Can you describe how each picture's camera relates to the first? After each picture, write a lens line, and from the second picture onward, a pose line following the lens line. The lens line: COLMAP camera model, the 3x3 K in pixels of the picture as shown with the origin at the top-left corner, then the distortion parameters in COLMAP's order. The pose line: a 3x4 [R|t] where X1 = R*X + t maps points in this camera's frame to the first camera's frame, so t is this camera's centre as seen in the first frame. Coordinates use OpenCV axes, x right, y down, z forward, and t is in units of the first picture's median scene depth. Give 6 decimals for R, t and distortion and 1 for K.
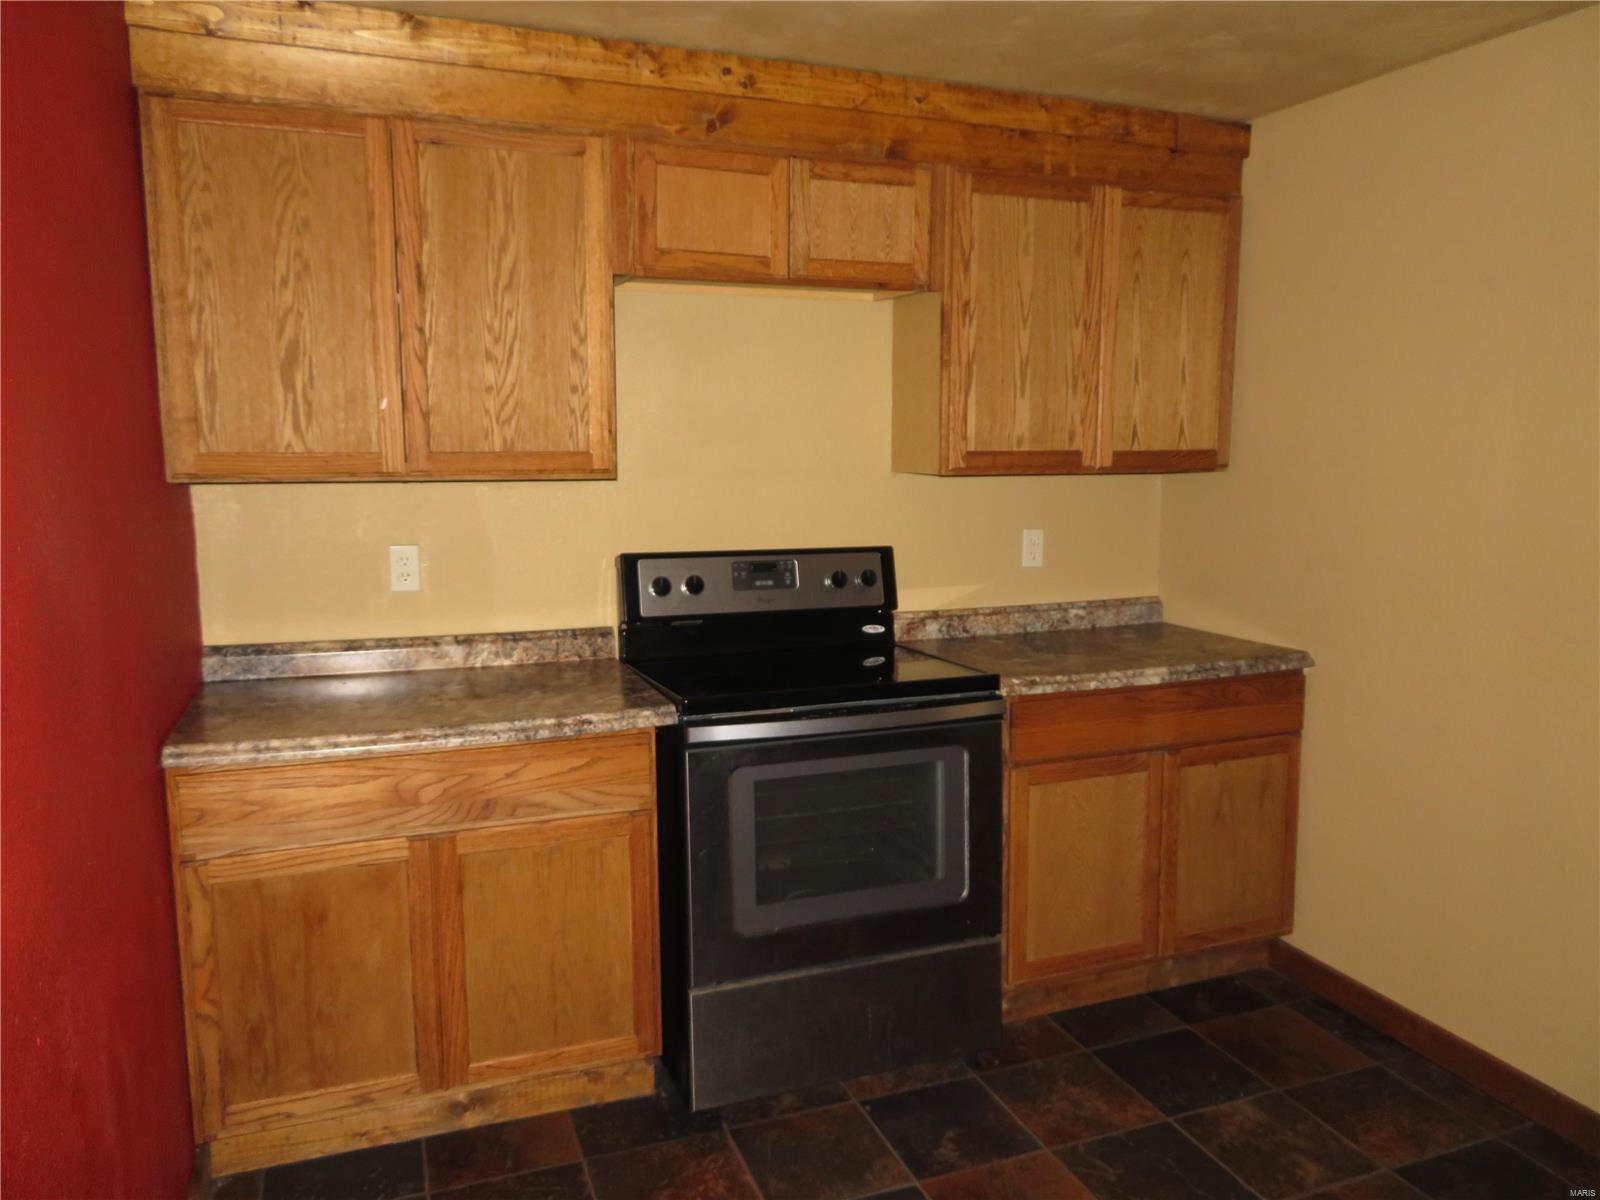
lens RADIAL K [[1145.7, 0, 800.0], [0, 1145.7, 600.0], [0, 0, 1]] dist [-0.009132, 0.001141]
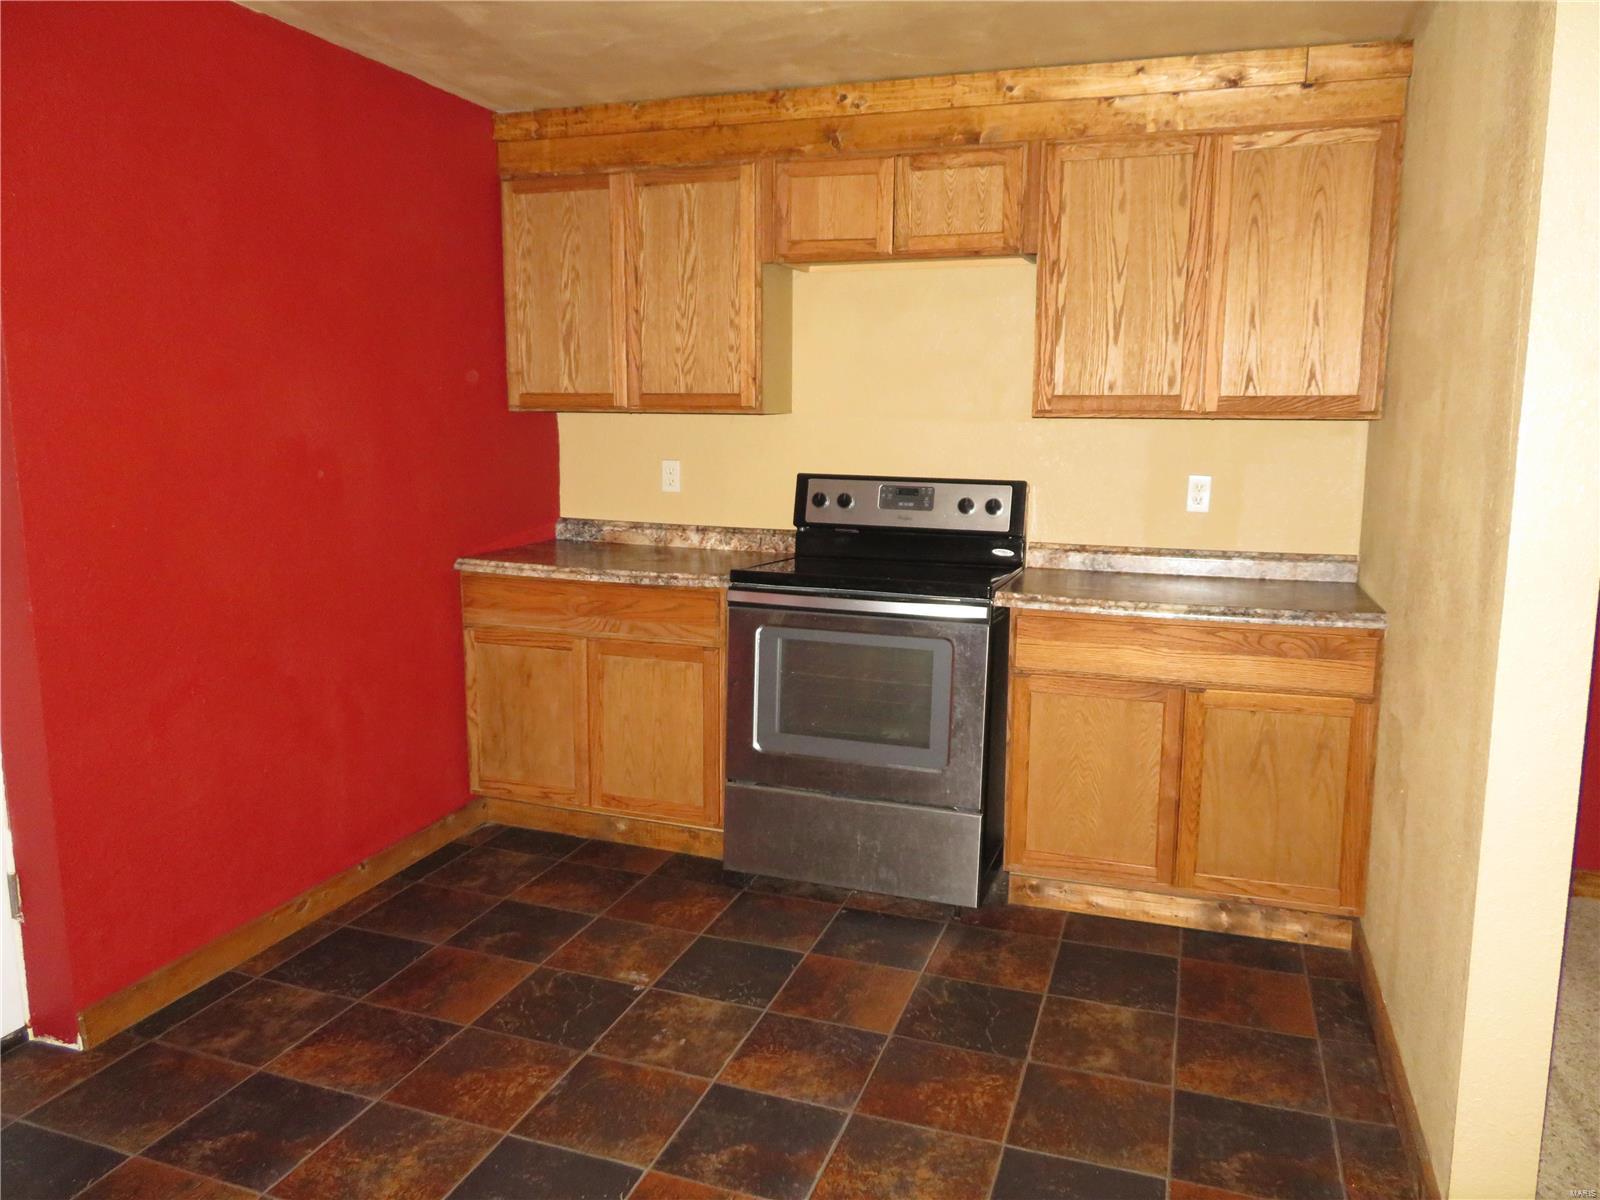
lens RADIAL K [[1145.7, 0, 800.0], [0, 1145.7, 600.0], [0, 0, 1]] dist [-0.009132, 0.001141]
pose [[0.762509, 0.110062, -0.637547, 0.761689], [-0.097499, 0.993718, 0.054940, 0.034480], [0.639588, 0.020268, 0.768450, -0.012881]]
